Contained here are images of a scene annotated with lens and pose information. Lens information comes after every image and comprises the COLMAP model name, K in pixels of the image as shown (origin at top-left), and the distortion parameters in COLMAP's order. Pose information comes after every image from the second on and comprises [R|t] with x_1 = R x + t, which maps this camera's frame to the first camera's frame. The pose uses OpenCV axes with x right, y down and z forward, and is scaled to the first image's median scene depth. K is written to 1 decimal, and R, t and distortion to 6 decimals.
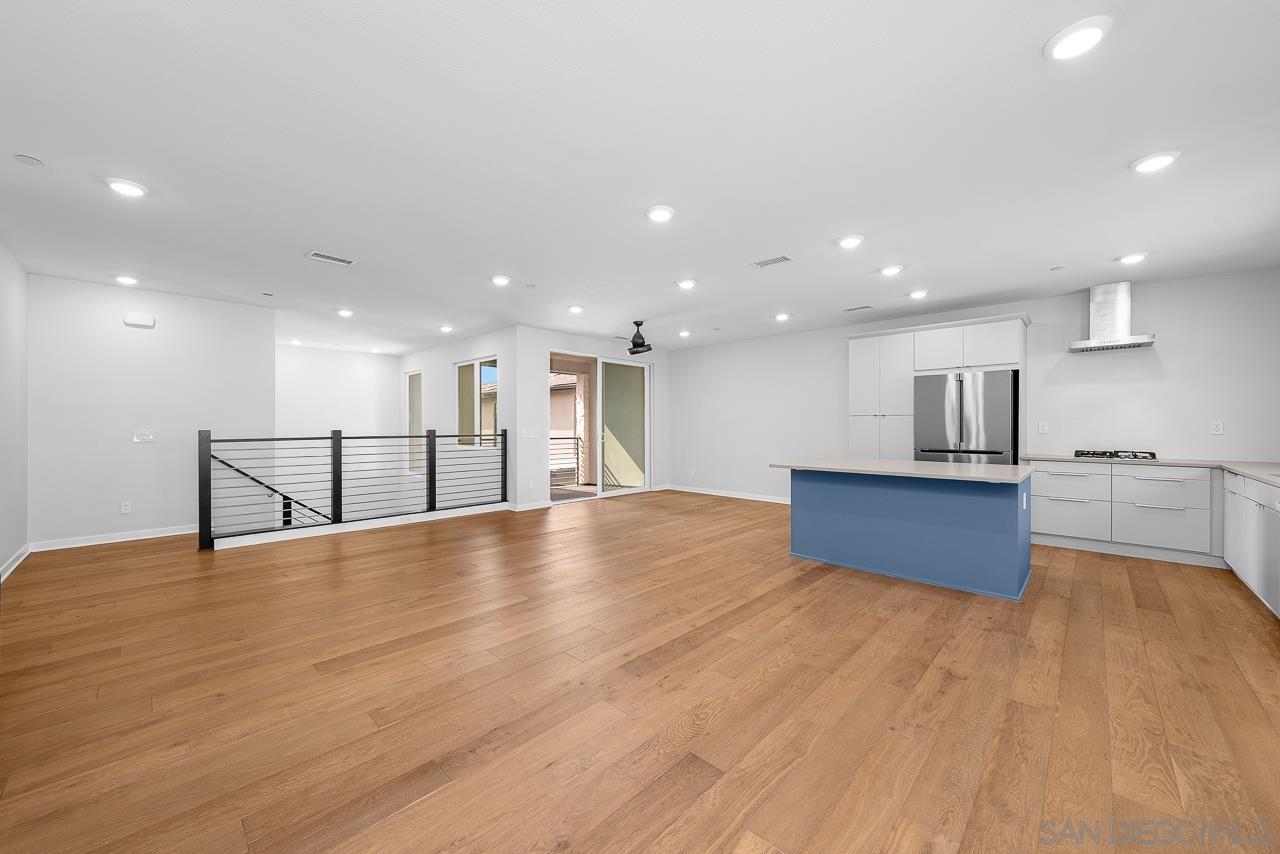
lens RADIAL K [[474.9, 0, 640.9], [0, 474.9, 425.1], [0, 0, 1]] dist [0.001483, 0.000275]
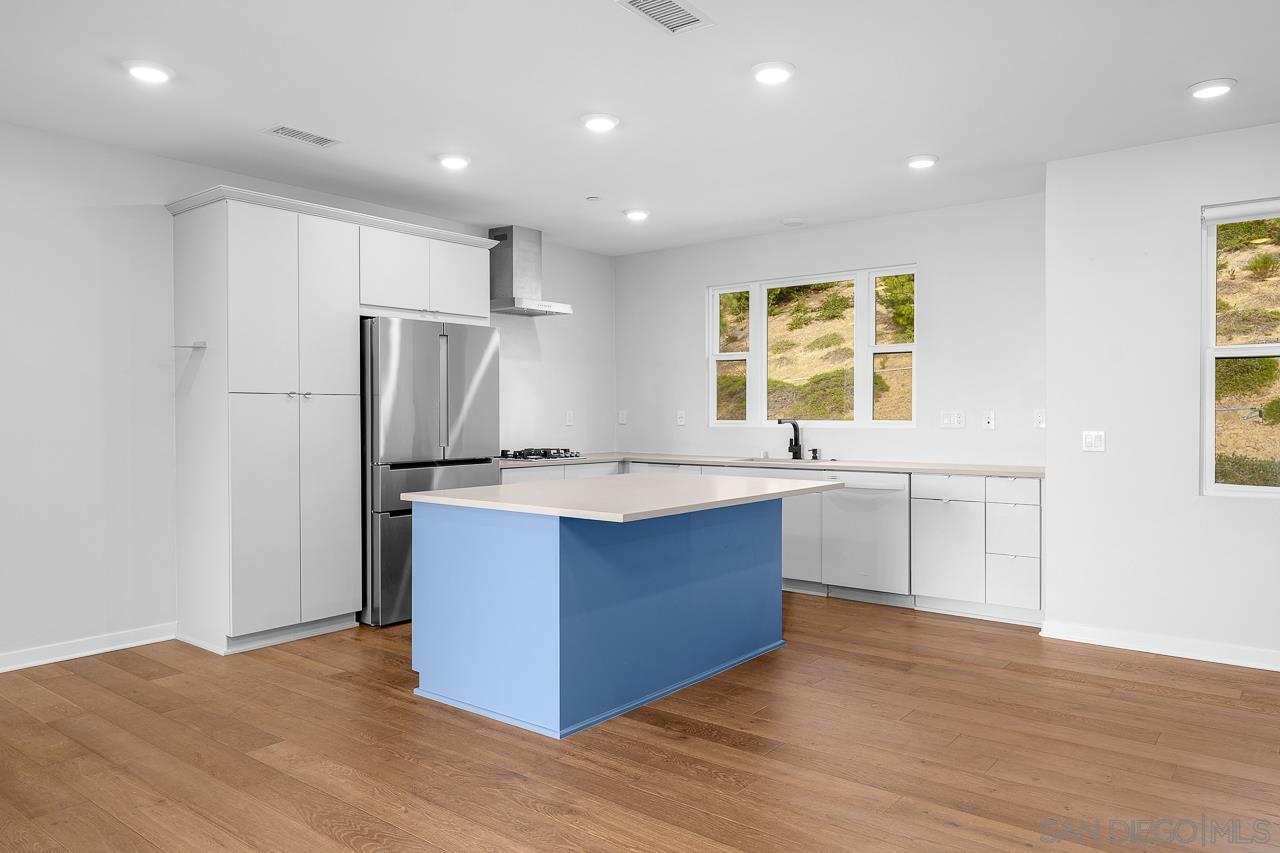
lens RADIAL K [[860.9, 0, 647.4], [0, 860.9, 419.7], [0, 0, 1]] dist [0.014407, -0.004513]
pose [[-0.093911, -0.006788, 0.995557, -0.380902], [0.001612, 0.999974, 0.006970, -0.002323], [-0.995579, 0.002260, -0.093898, 0.898791]]
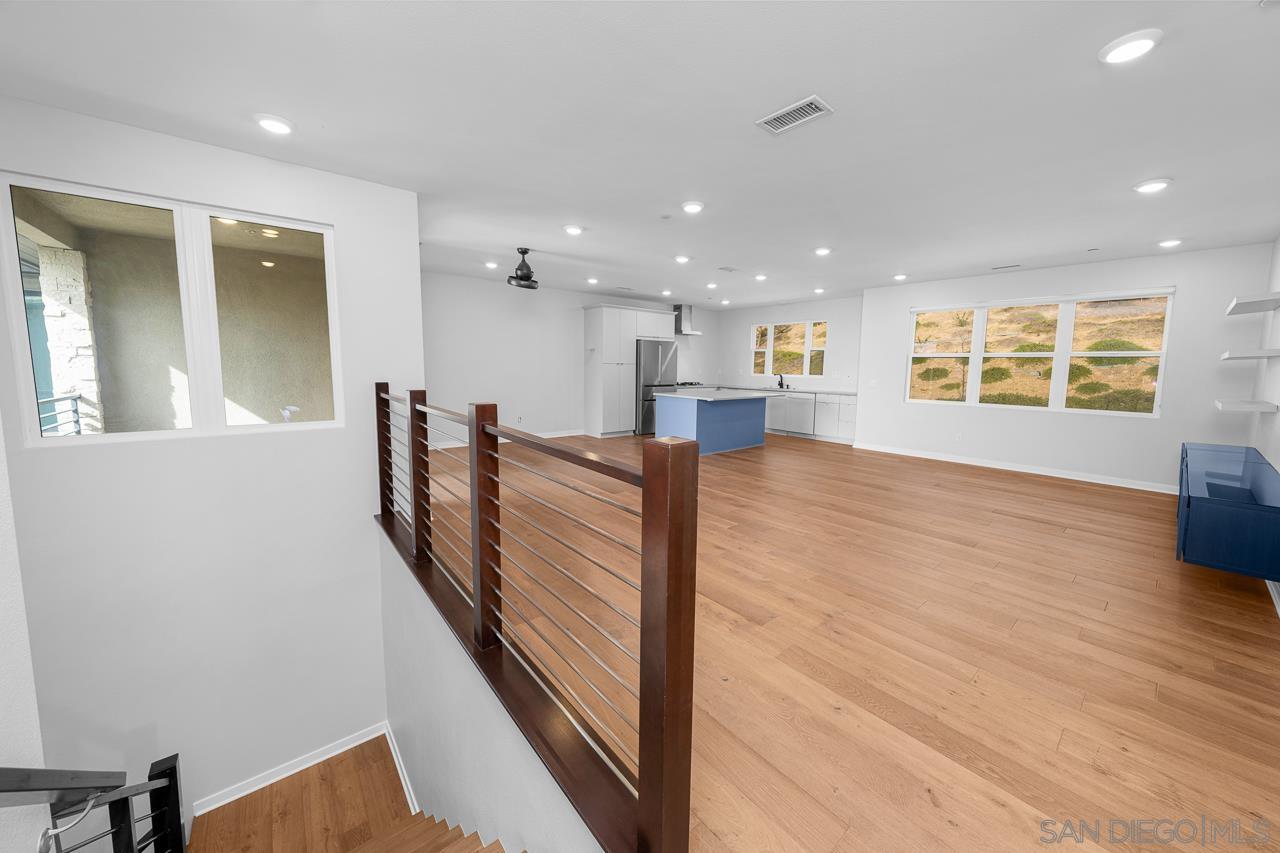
lens RADIAL K [[444.7, 0, 652.9], [0, 444.7, 407.3], [0, 0, 1]] dist [0.002062, -0.000182]
pose [[0.097384, -0.092220, 0.990965, -1.031793], [-0.015467, 0.995437, 0.094156, -0.021525], [-0.995127, -0.024497, 0.095514, 0.908145]]
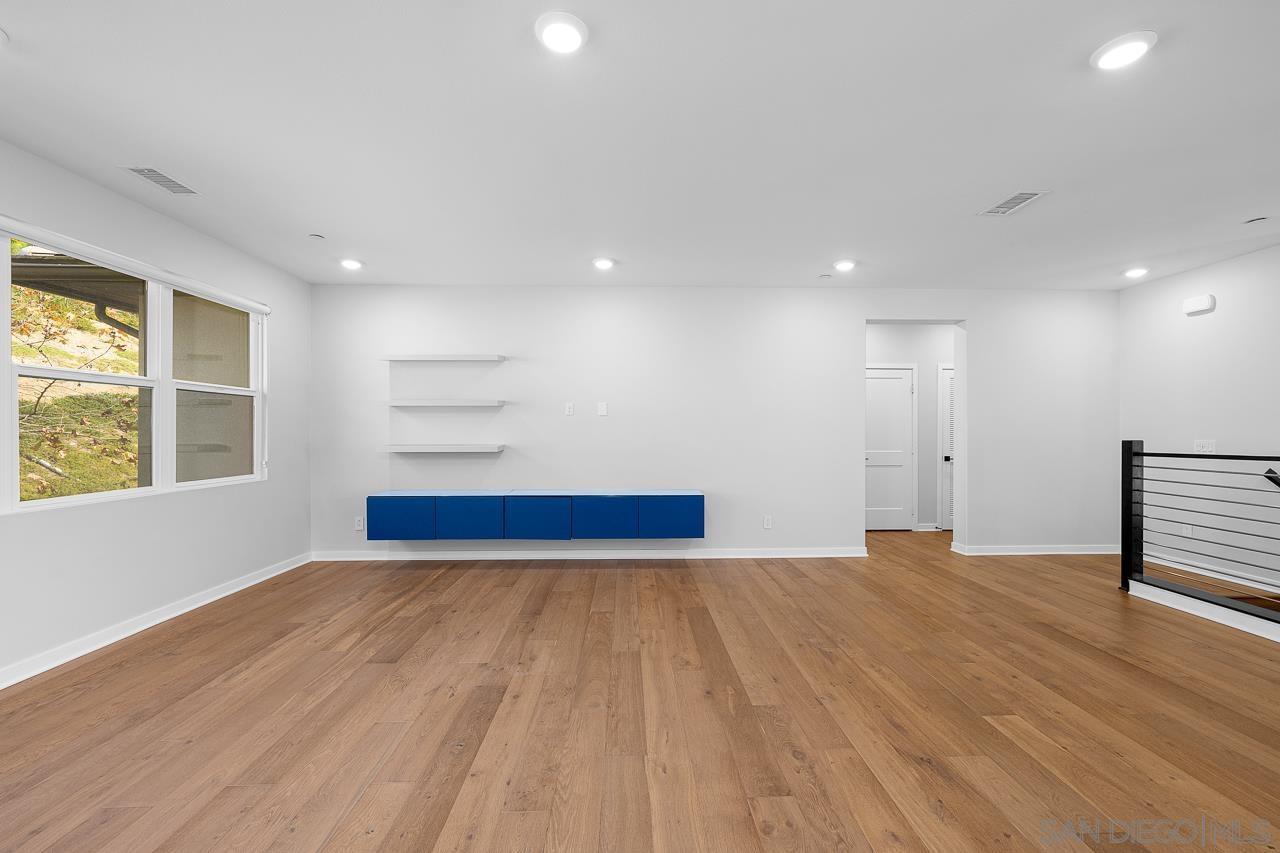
lens RADIAL K [[514.0, 0, 647.0], [0, 514.0, 432.4], [0, 0, 1]] dist [0.001336, -0.000016]
pose [[-0.695171, -0.001506, -0.718843, 0.245285], [-0.001121, 0.999999, -0.001010, -0.000609], [0.718844, 0.000104, -0.695172, 0.931760]]
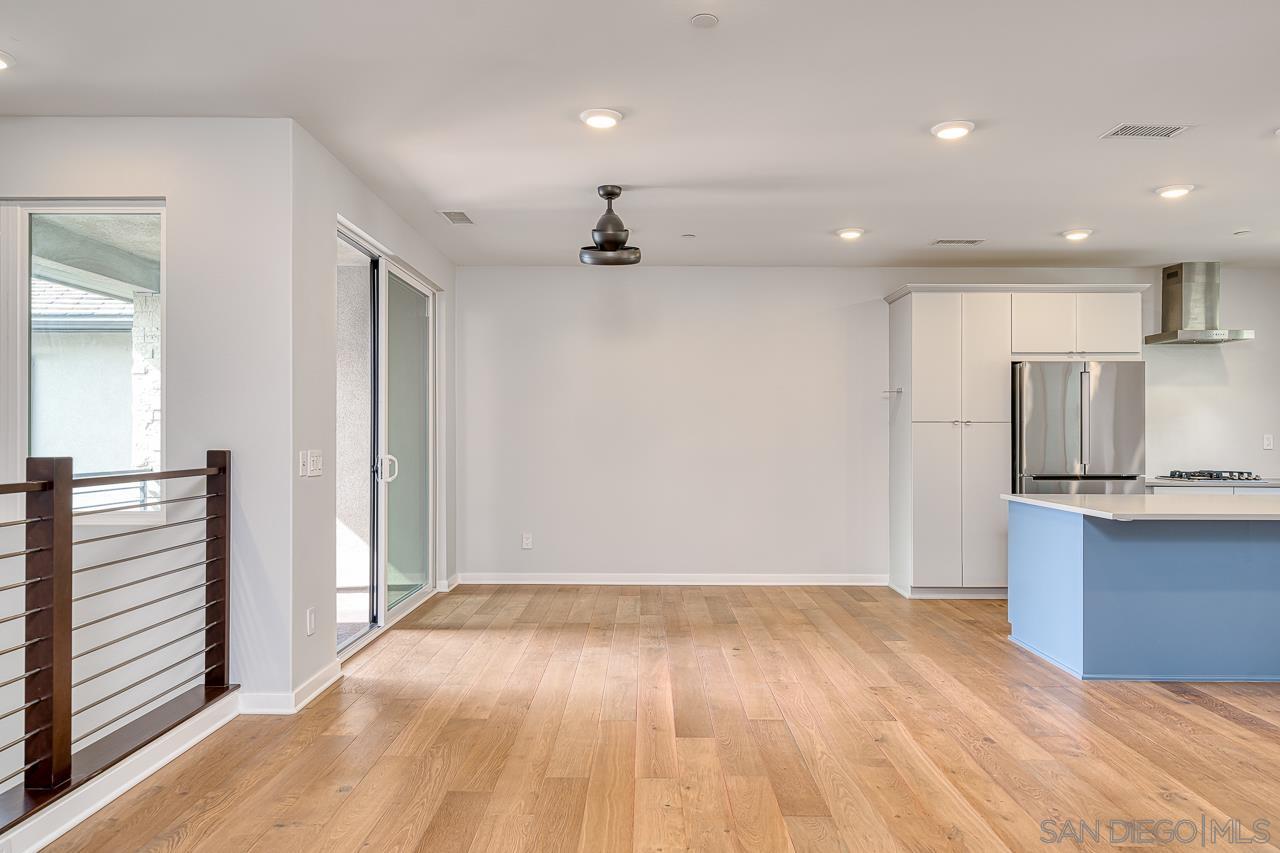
lens RADIAL K [[860.9, 0, 662.3], [0, 860.9, 424.2], [0, 0, 1]] dist [0.014407, -0.004513]
pose [[0.712642, 0.010566, 0.701449, -0.652810], [-0.003843, 0.999930, -0.011157, -0.004740], [-0.701518, 0.005255, 0.712633, 0.571718]]
